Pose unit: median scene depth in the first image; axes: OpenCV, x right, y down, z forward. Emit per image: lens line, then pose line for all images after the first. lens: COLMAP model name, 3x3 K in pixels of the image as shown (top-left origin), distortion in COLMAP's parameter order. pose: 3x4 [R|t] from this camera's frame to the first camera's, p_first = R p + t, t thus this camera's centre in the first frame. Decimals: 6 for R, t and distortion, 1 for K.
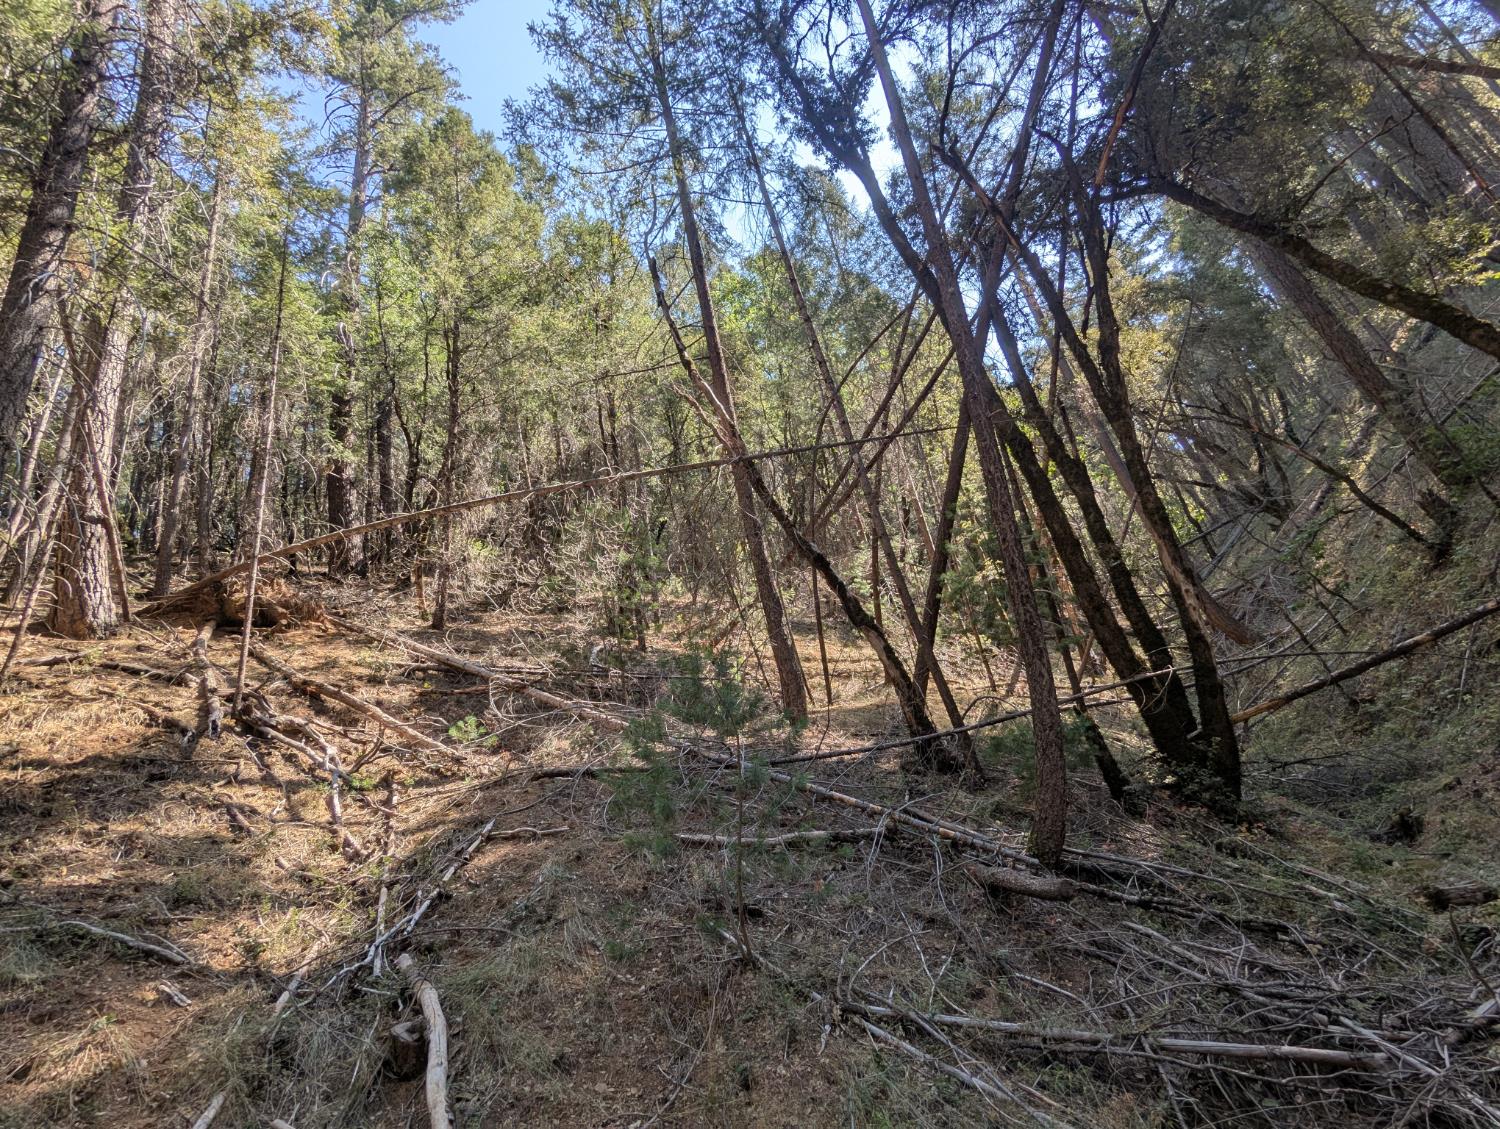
lens RADIAL K [[724.4, 0, 747.7], [0, 724.4, 554.9], [0, 0, 1]] dist [0.005009, 0.001423]
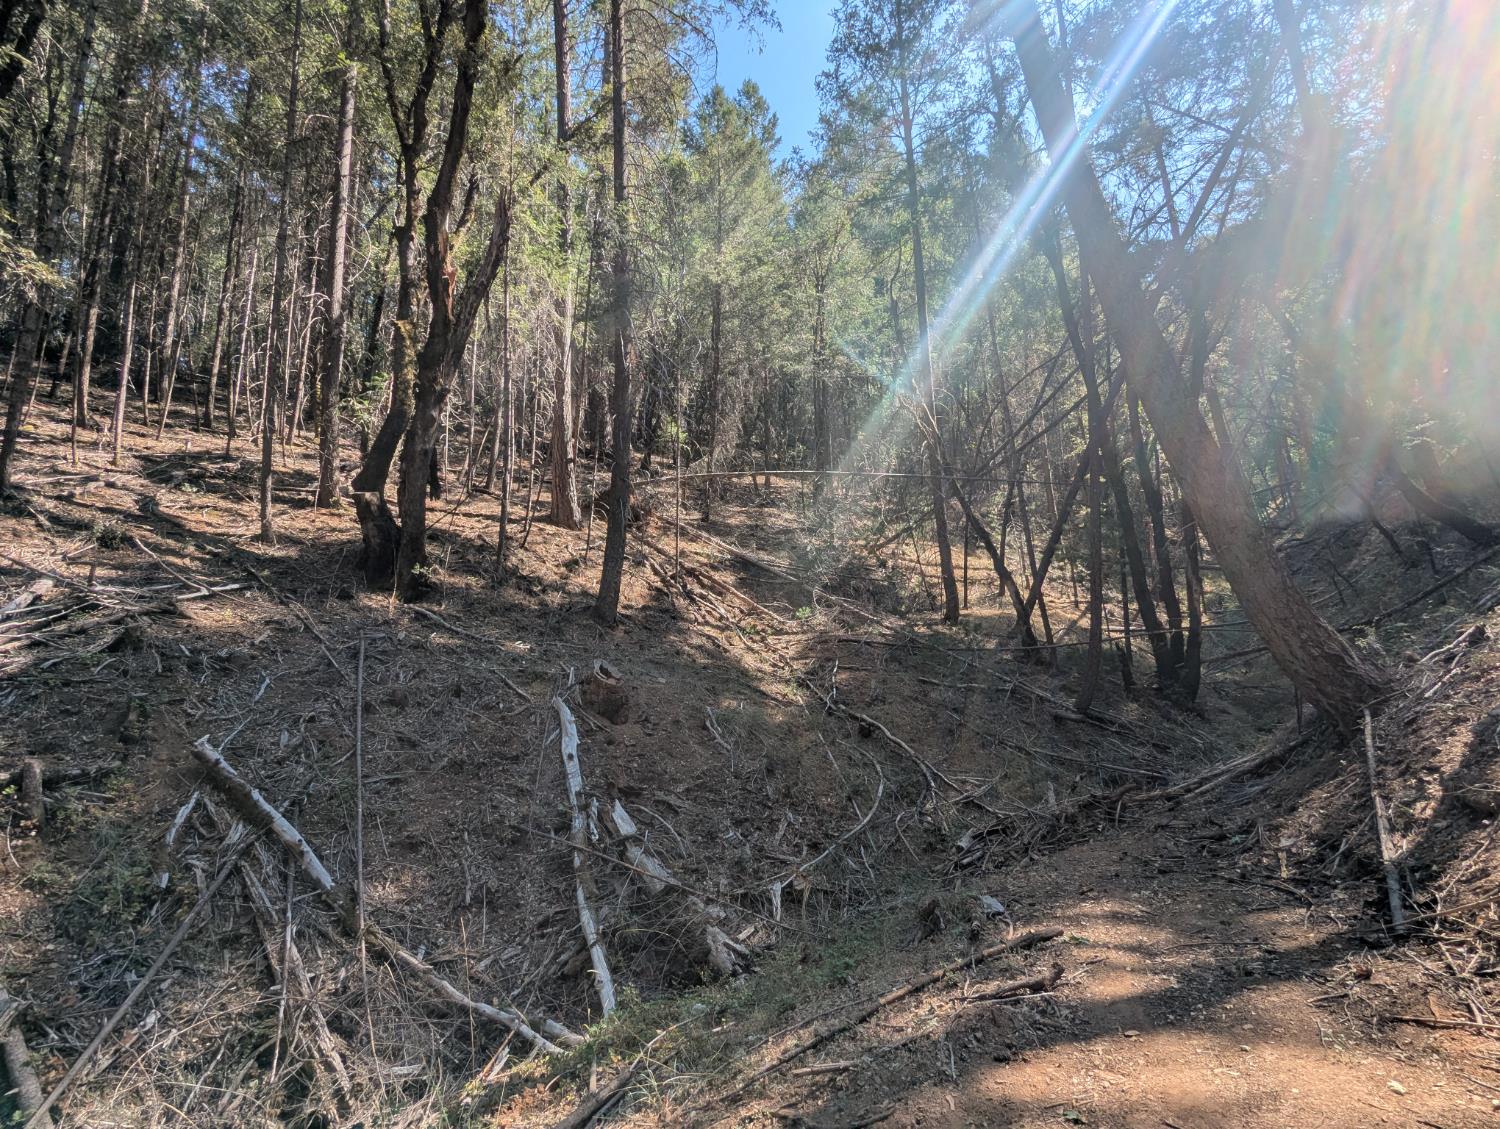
lens RADIAL K [[724.4, 0, 747.7], [0, 724.4, 554.9], [0, 0, 1]] dist [0.005009, 0.001423]
pose [[0.985609, 0.126322, -0.112333, -0.414671], [-0.099461, 0.970669, 0.218880, -0.436654], [0.136687, -0.204557, 0.969264, -1.210886]]
